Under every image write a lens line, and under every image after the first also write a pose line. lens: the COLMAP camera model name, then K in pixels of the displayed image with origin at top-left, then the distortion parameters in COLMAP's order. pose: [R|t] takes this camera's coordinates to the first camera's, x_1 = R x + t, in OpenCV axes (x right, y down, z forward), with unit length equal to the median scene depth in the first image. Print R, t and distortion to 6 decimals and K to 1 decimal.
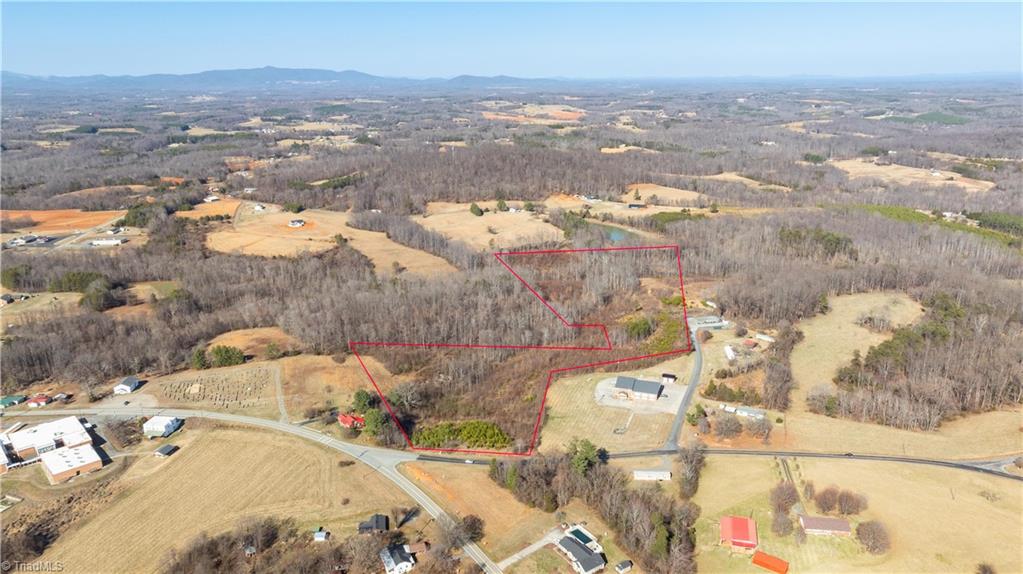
lens RADIAL K [[718.3, 0, 510.1], [0, 718.3, 283.9], [0, 0, 1]] dist [-0.037453, 0.066771]
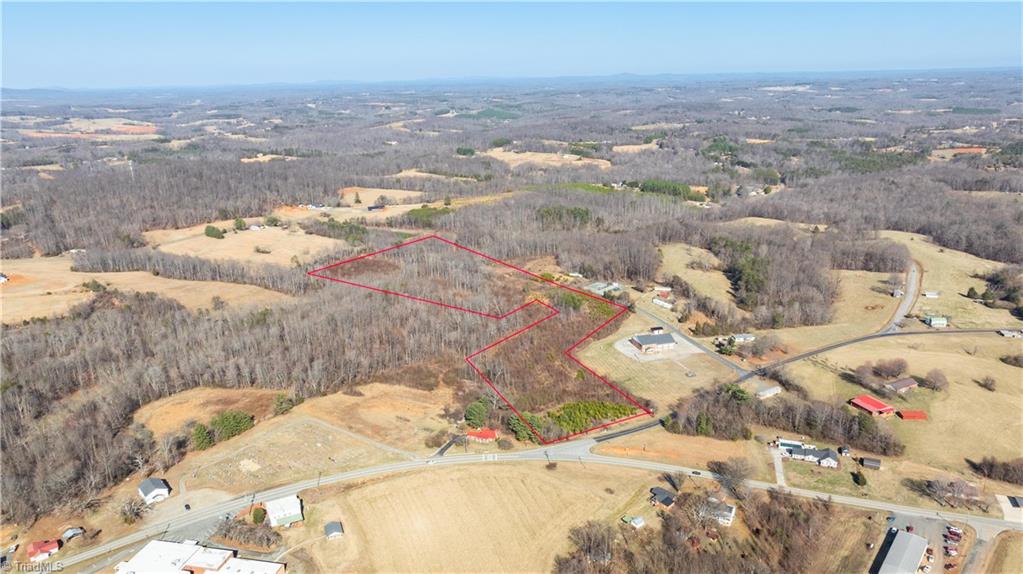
lens RADIAL K [[718.3, 0, 510.1], [0, 718.3, 283.9], [0, 0, 1]] dist [-0.037453, 0.066771]
pose [[0.814371, -0.171675, 0.554371, -0.185690], [0.176750, 0.983234, 0.044838, -0.011448], [-0.552774, 0.061470, 0.831061, 0.048170]]
